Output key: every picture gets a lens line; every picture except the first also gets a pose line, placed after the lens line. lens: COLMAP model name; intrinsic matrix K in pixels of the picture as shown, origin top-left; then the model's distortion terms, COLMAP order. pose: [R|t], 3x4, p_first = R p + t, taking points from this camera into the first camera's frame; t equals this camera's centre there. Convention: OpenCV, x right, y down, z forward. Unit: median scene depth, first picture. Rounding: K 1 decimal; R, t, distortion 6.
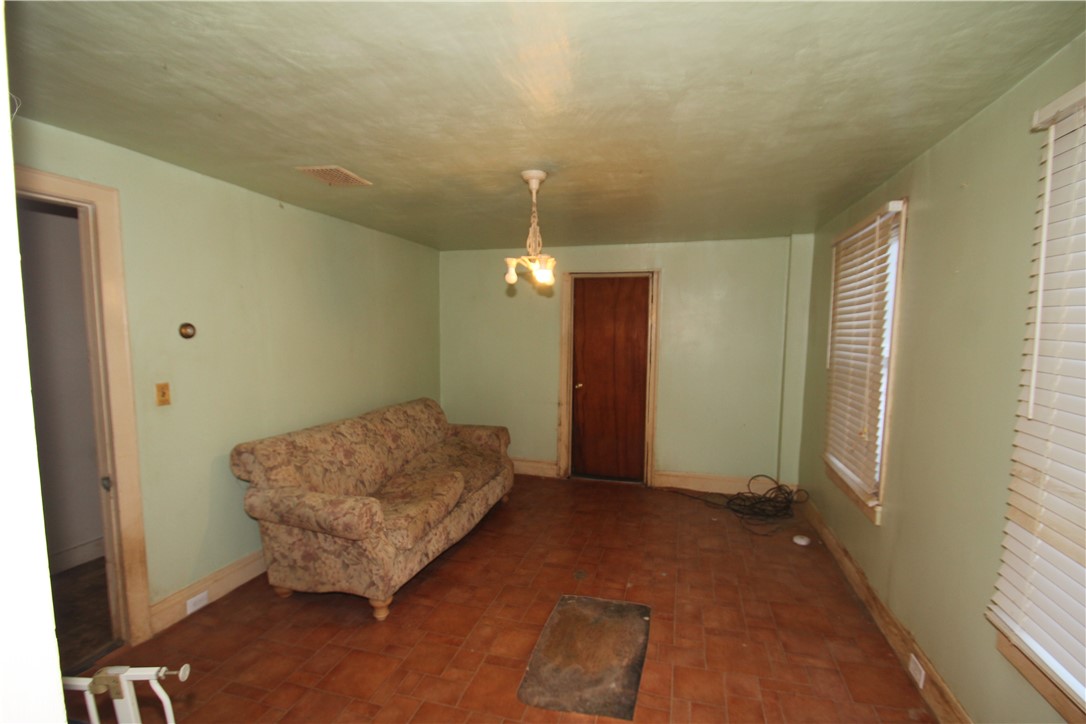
lens RADIAL K [[495.5, 0, 543.0], [0, 495.5, 367.9], [0, 0, 1]] dist [0.000846, -0.001311]
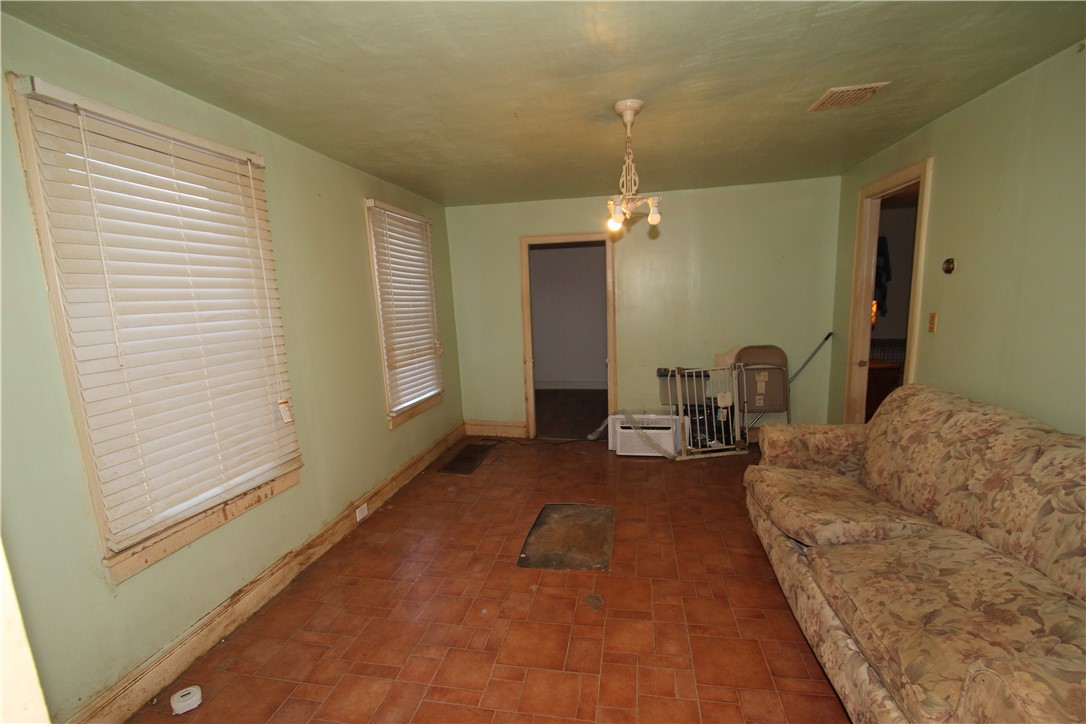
lens RADIAL K [[495.5, 0, 543.5], [0, 495.5, 365.9], [0, 0, 1]] dist [0.000846, -0.001311]
pose [[-0.994241, 0.055190, -0.091863, 0.209807], [0.034766, 0.976941, 0.210660, -0.101747], [0.101371, 0.206253, -0.973234, 1.705207]]
